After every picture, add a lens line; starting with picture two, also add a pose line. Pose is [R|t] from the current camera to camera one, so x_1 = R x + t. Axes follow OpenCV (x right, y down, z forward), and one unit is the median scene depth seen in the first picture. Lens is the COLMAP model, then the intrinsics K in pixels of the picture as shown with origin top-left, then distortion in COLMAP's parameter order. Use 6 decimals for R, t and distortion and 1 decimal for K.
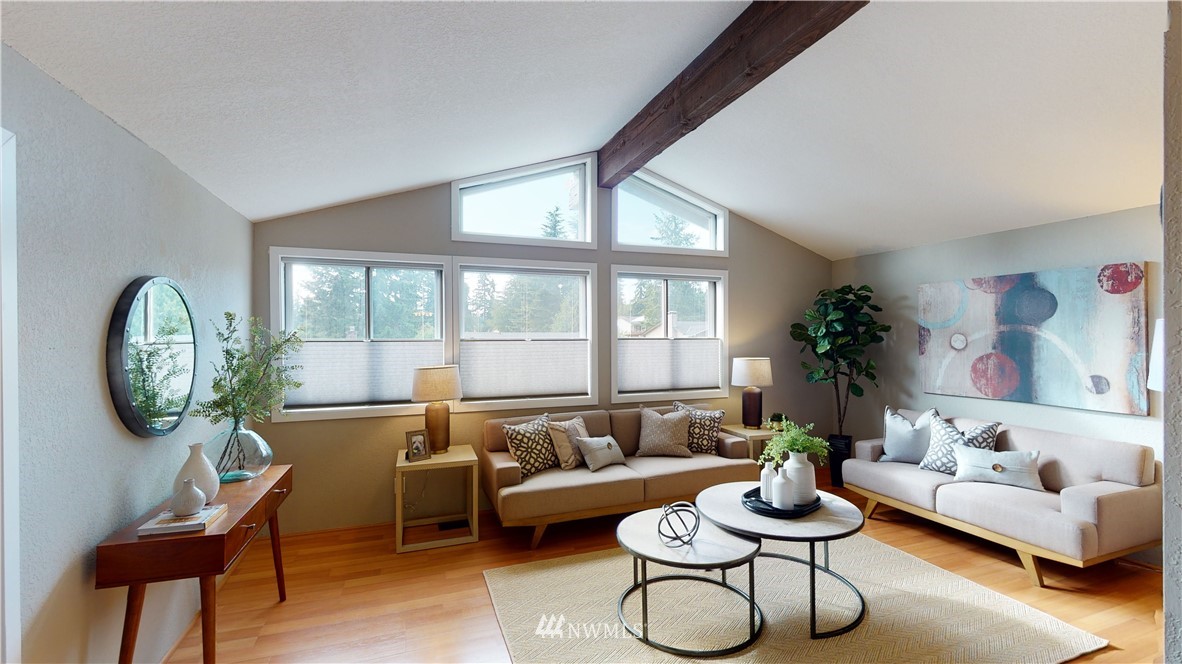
lens RADIAL K [[494.2, 0, 594.1], [0, 494.2, 334.4], [0, 0, 1]] dist [-0.001361, 0.000023]
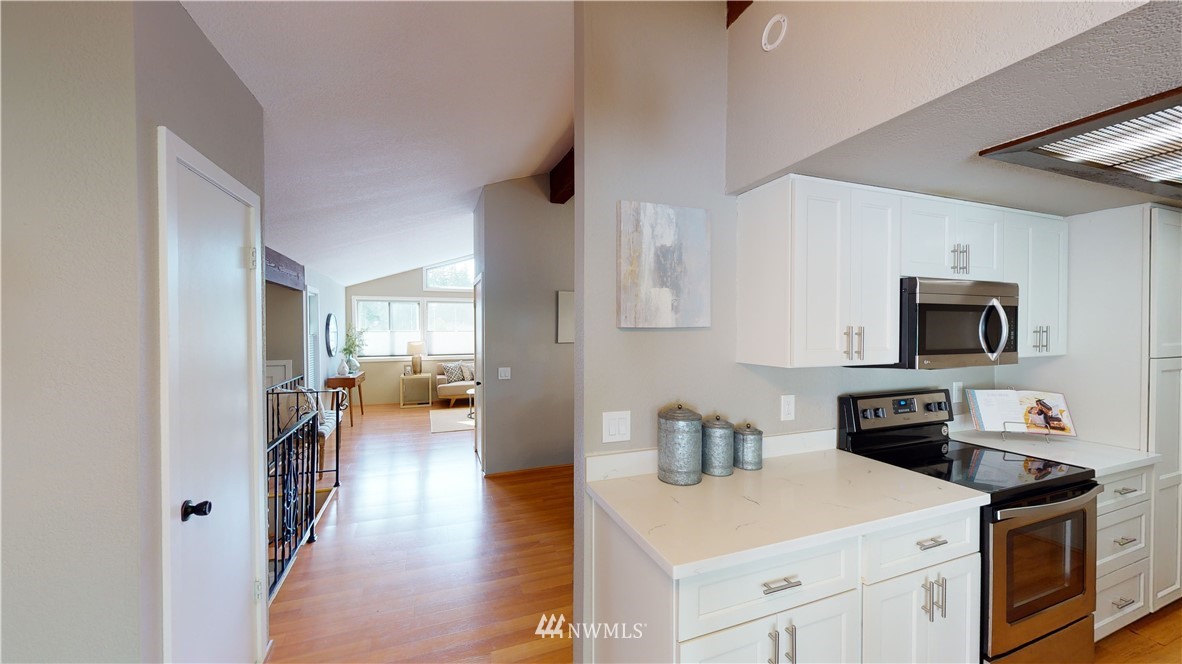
lens RADIAL K [[432.9, 0, 589.4], [0, 432.9, 329.1], [0, 0, 1]] dist [0.000906, -0.000294]
pose [[0.999973, -0.004644, 0.005728, 0.575700], [0.004630, 0.999986, 0.002552, -0.000895], [-0.005740, -0.002525, 0.999980, -1.272945]]
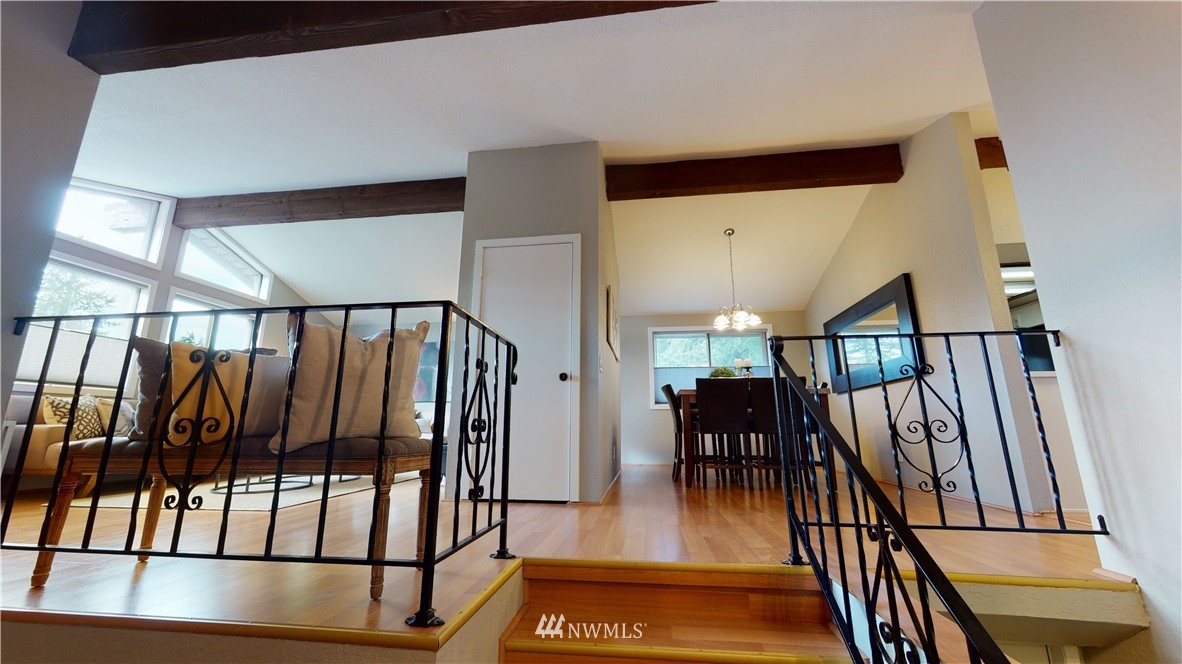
lens RADIAL K [[432.9, 0, 589.0], [0, 432.9, 332.3], [0, 0, 1]] dist [0.000906, -0.000294]
pose [[0.470098, 0.193565, 0.861128, -0.470455], [0.000120, 0.975642, -0.219371, 0.256916], [-0.882614, 0.103229, 0.458623, -0.507703]]
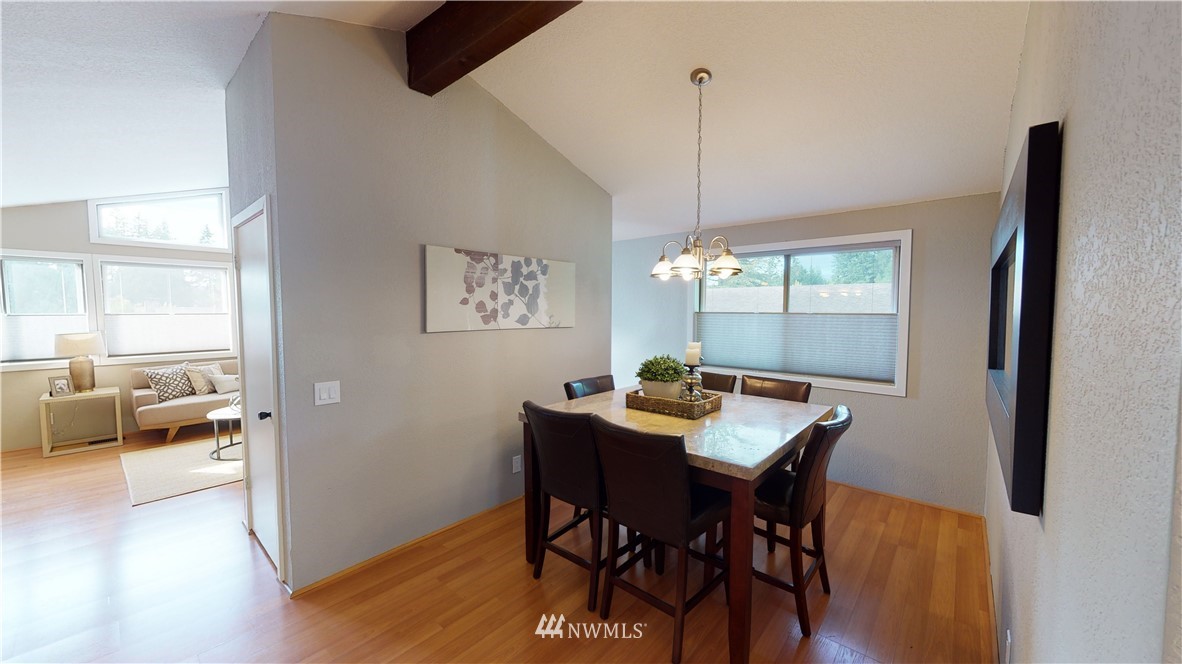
lens RADIAL K [[432.9, 0, 590.4], [0, 432.9, 332.1], [0, 0, 1]] dist [0.000906, -0.000294]
pose [[0.878071, -0.027782, 0.477724, 0.388498], [0.003443, 0.998654, 0.051748, 0.002890], [-0.478519, -0.043794, 0.876985, -0.821322]]
